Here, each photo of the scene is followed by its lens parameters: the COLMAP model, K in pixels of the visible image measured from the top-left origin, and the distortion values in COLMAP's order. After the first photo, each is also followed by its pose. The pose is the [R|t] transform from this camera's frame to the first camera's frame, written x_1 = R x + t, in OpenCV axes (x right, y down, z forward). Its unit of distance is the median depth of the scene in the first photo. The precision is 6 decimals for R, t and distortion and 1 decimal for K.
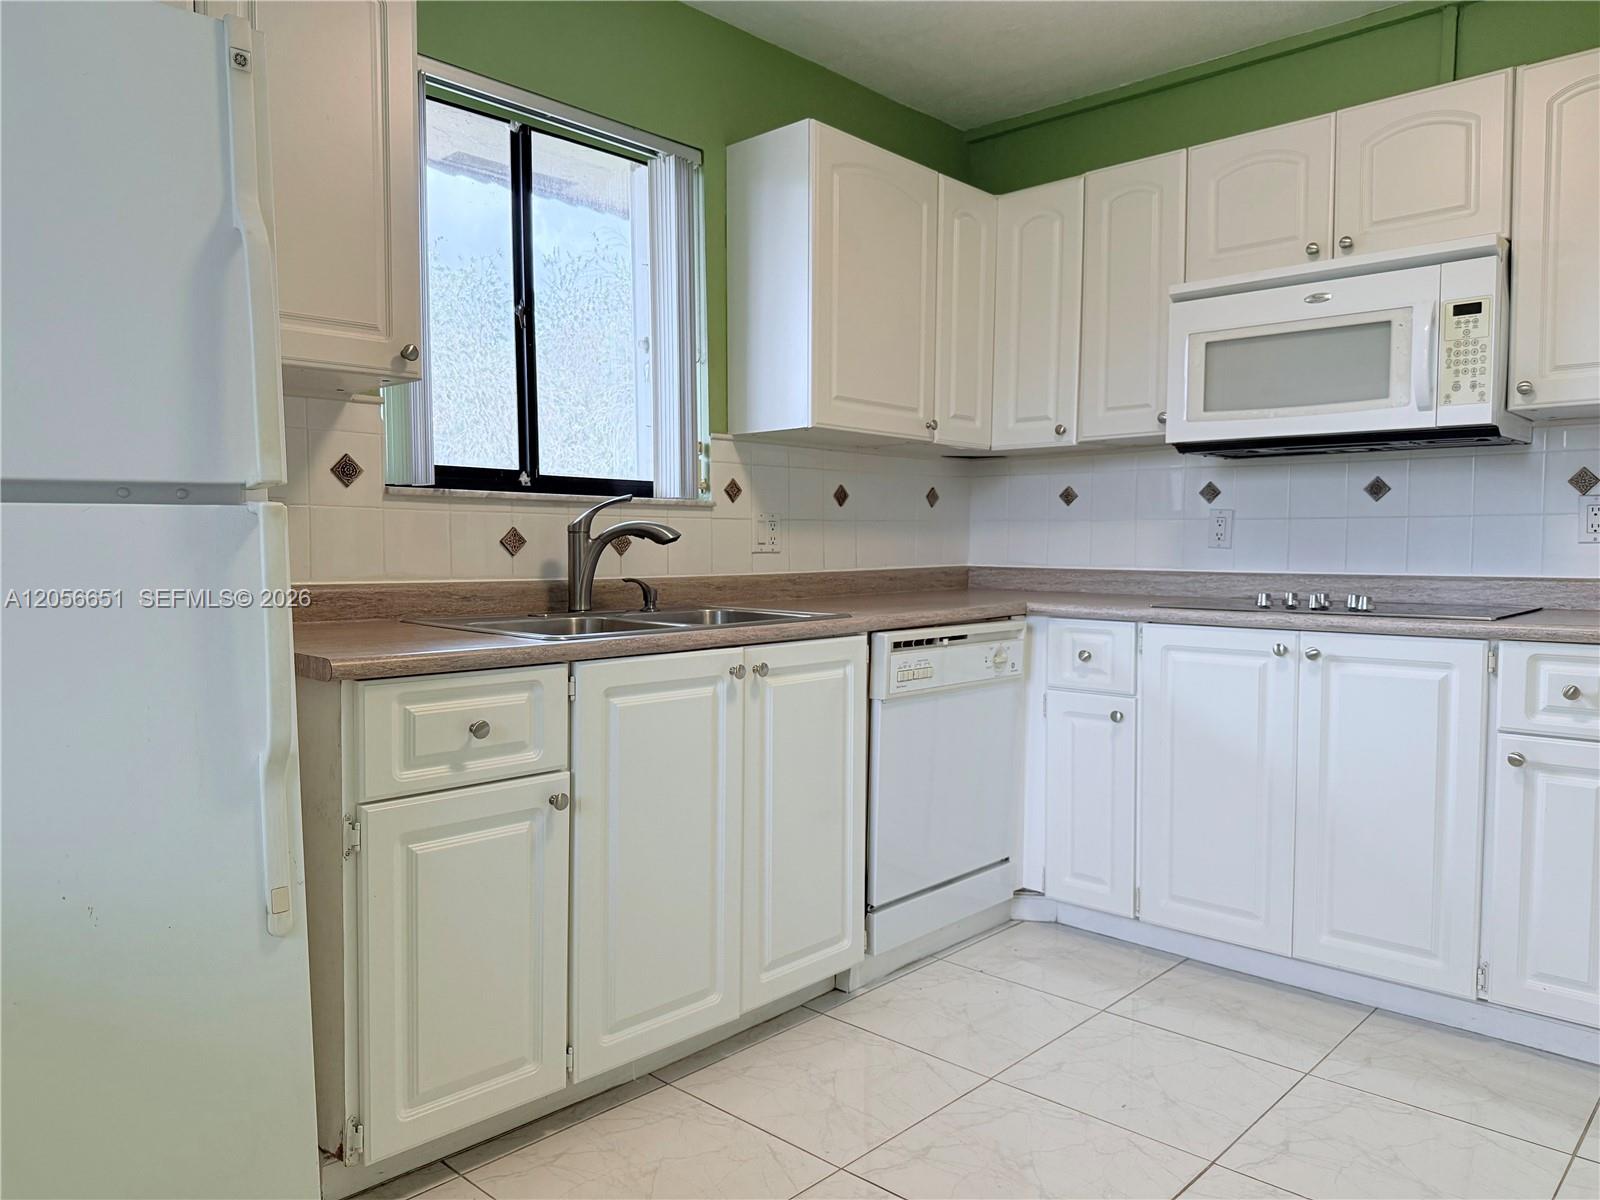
lens RADIAL K [[1143.3, 0, 833.9], [0, 1143.3, 603.2], [0, 0, 1]] dist [0.267270, -0.409986]
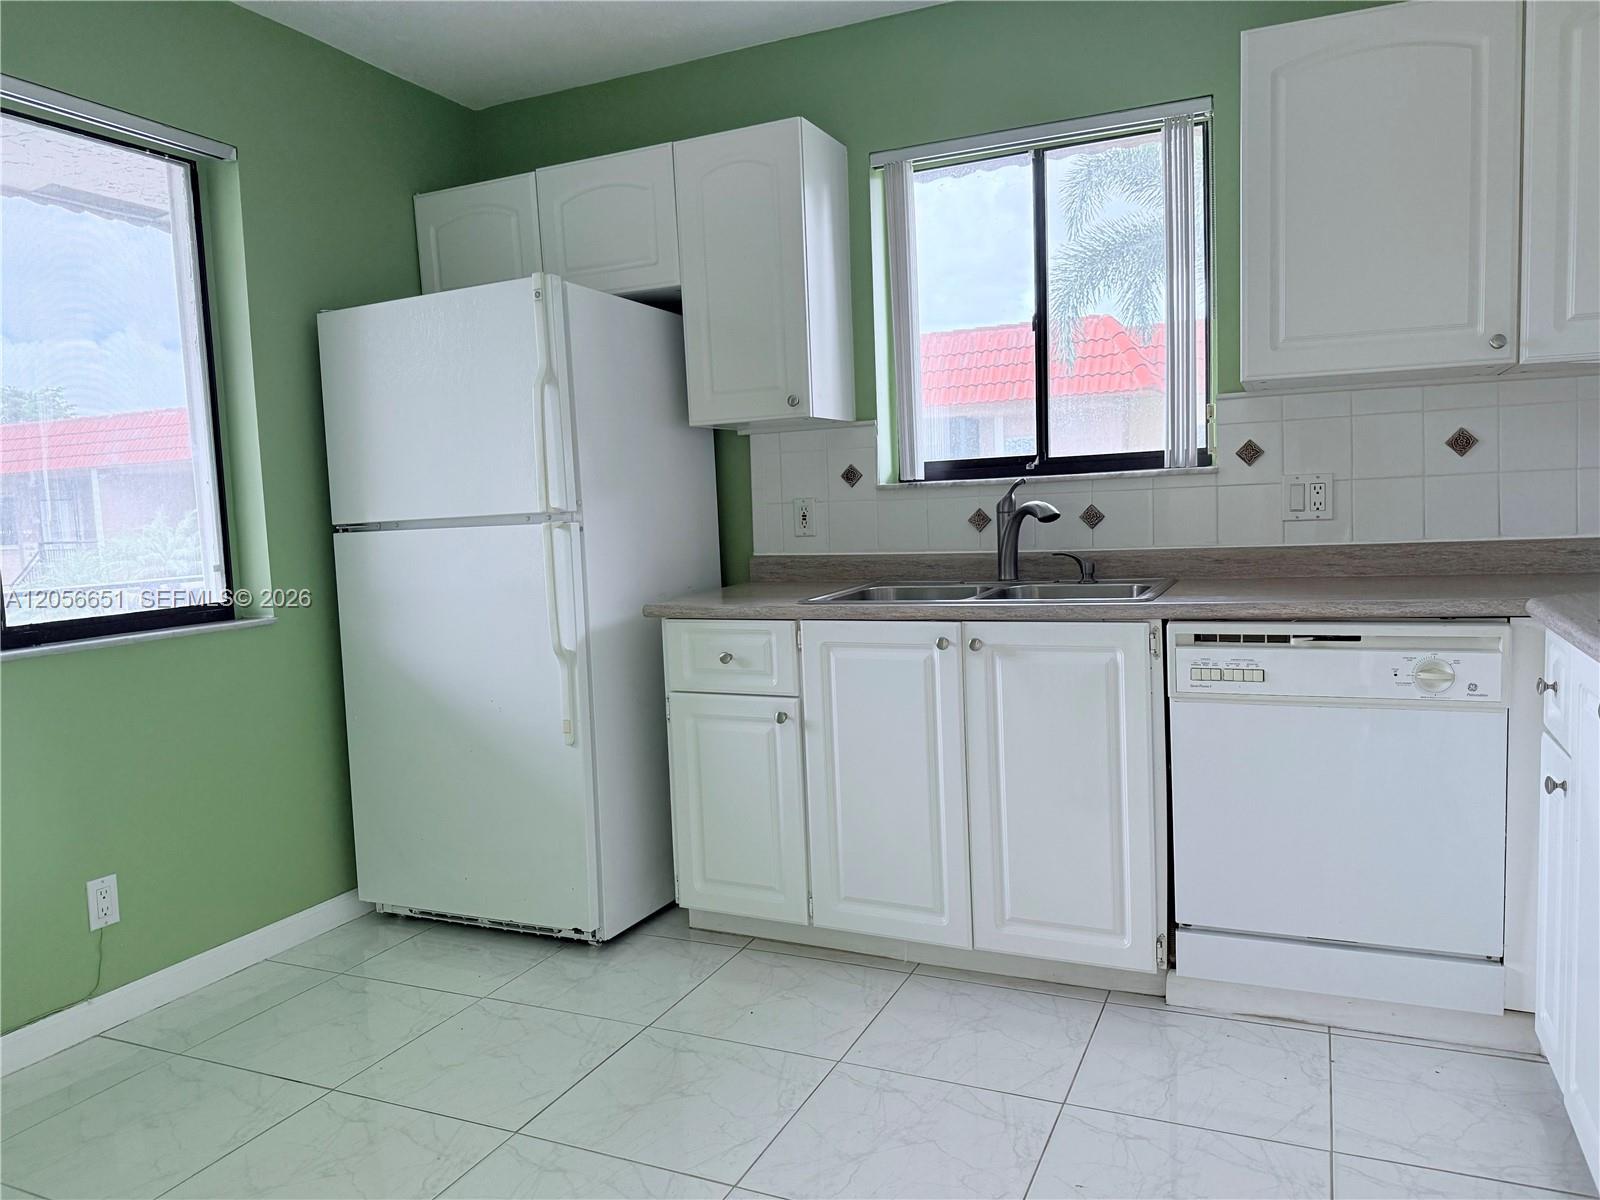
lens RADIAL K [[1124.7, 0, 800.0], [0, 1124.7, 600.0], [0, 0, 1]] dist [0.054062, -0.084817]
pose [[0.293624, 0.066733, -0.953589, 0.761851], [-0.010318, 0.997723, 0.066644, -0.044426], [0.955865, -0.009729, 0.293644, 0.459898]]
